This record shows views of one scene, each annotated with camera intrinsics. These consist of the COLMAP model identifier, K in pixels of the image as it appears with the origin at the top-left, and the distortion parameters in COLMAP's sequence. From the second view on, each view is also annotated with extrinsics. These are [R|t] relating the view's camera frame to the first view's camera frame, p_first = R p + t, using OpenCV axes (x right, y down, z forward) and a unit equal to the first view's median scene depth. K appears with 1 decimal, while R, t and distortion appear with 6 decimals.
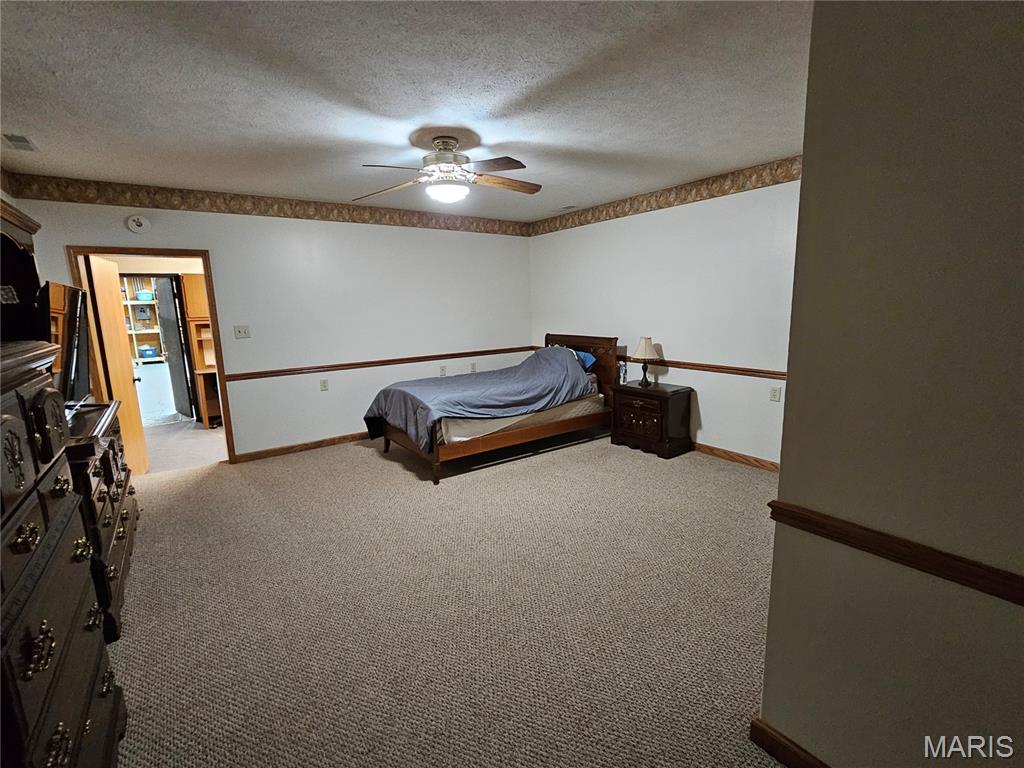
lens RADIAL K [[467.6, 0, 514.8], [0, 467.6, 384.0], [0, 0, 1]] dist [-0.015430, 0.004022]
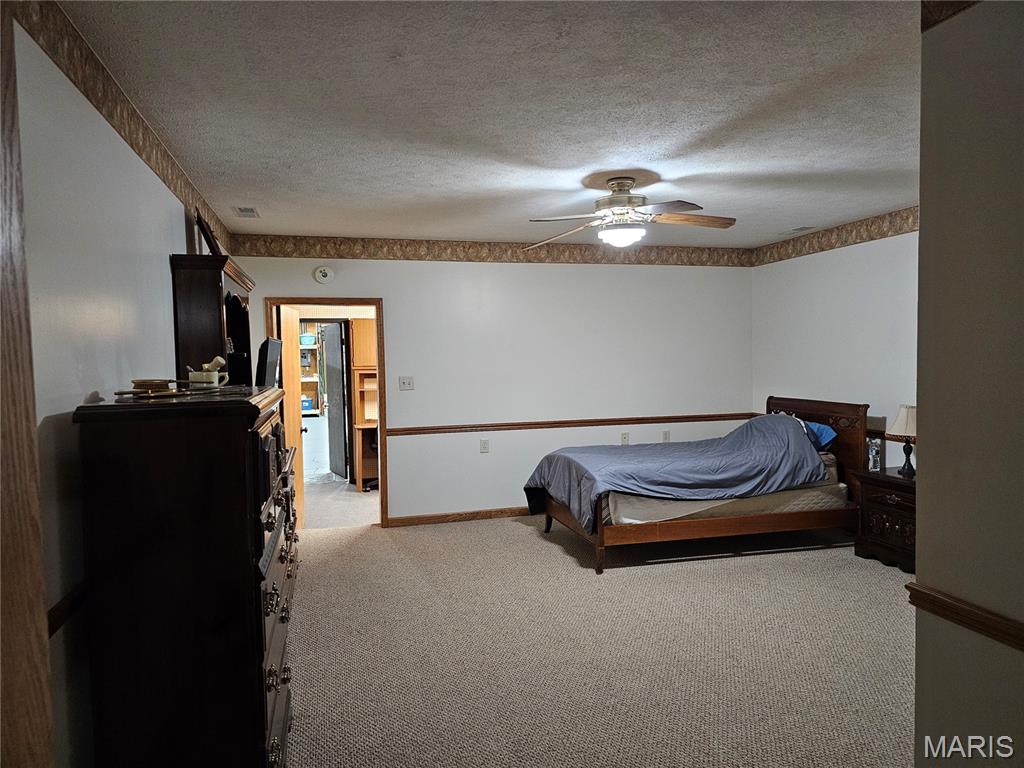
lens RADIAL K [[643.0, 0, 484.4], [0, 643.0, 380.2], [0, 0, 1]] dist [0.079085, -0.097727]
pose [[0.920168, 0.022191, -0.390894, 0.070067], [-0.070900, 0.991330, -0.110622, 0.014734], [0.385050, 0.129505, 0.913764, -0.135256]]
